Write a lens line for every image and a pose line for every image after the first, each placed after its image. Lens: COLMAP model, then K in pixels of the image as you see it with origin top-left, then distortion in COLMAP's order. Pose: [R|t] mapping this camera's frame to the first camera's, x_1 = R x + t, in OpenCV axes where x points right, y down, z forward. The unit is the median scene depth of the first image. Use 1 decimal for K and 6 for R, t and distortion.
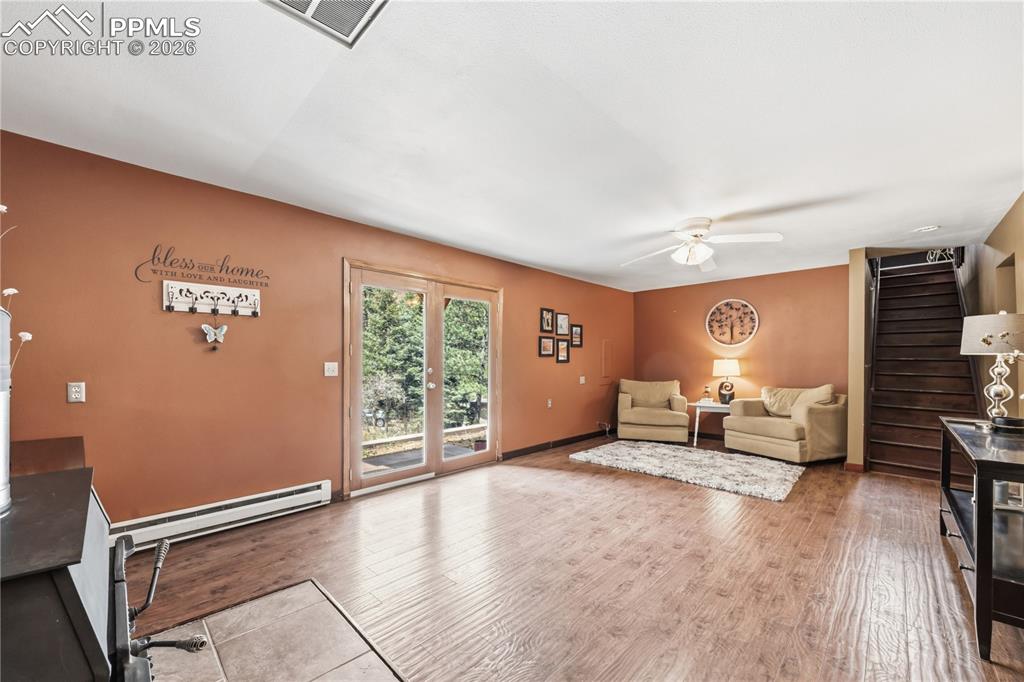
lens RADIAL K [[393.4, 0, 505.9], [0, 393.4, 359.2], [0, 0, 1]] dist [-0.004194, 0.000178]
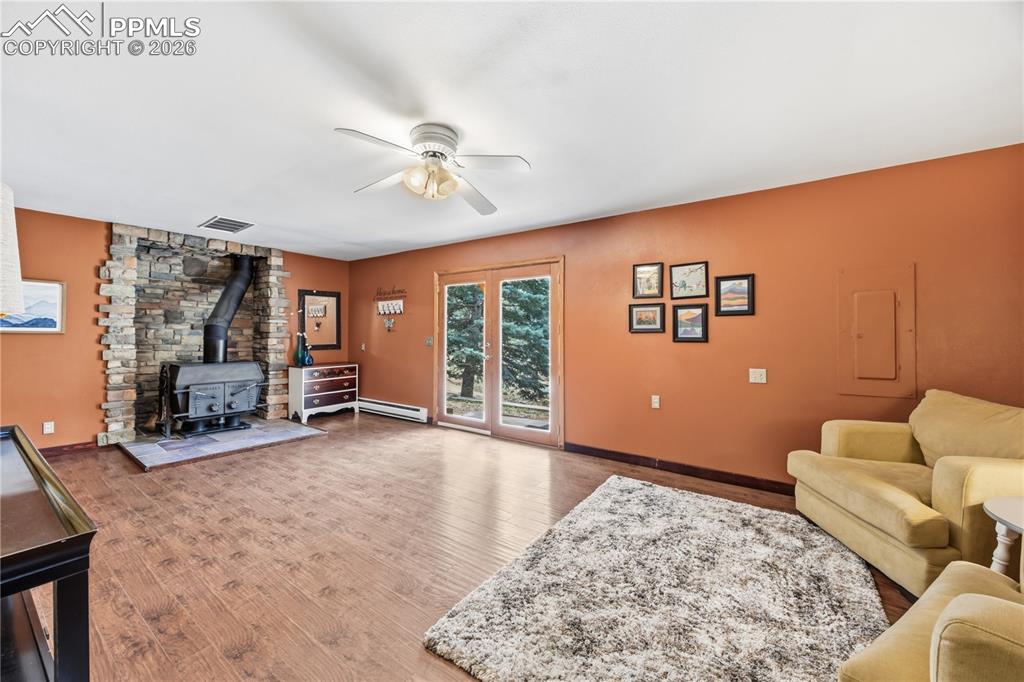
lens RADIAL K [[393.4, 0, 513.6], [0, 393.4, 337.0], [0, 0, 1]] dist [-0.004194, 0.000178]
pose [[0.169728, 0.001225, -0.985490, 0.972397], [-0.007111, 0.999975, 0.000018, 0.003377], [0.985465, 0.007005, 0.169732, 0.846136]]
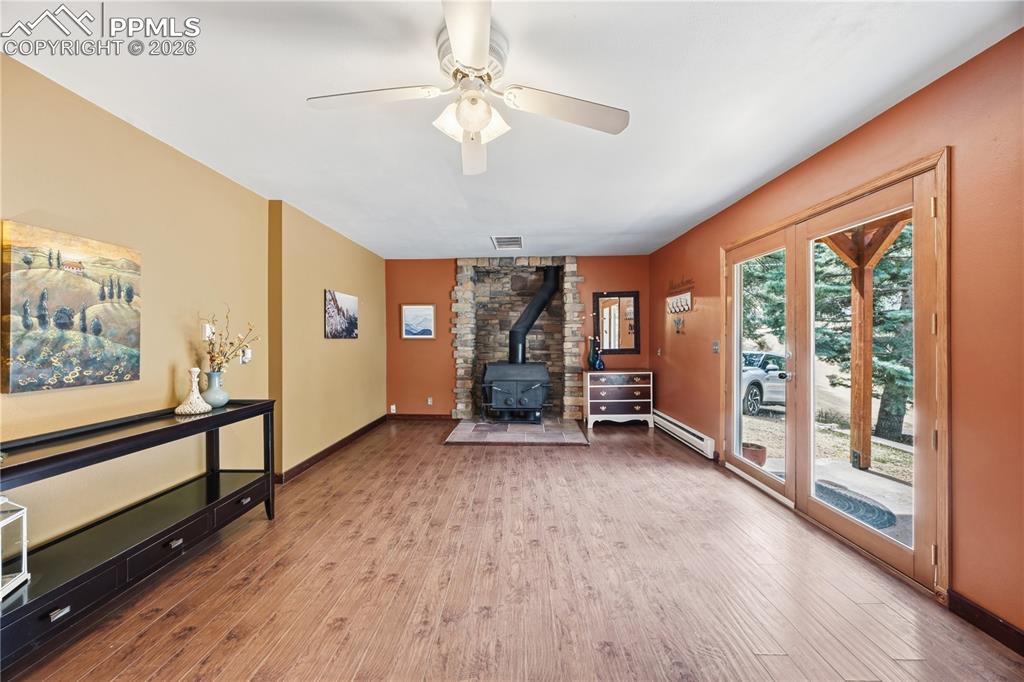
lens RADIAL K [[393.4, 0, 507.9], [0, 393.4, 341.3], [0, 0, 1]] dist [-0.004194, 0.000178]
pose [[-0.732138, 0.005795, -0.681132, 0.634719], [0.000609, 0.999969, 0.007853, -0.000073], [0.681156, 0.005335, -0.732119, 1.135053]]
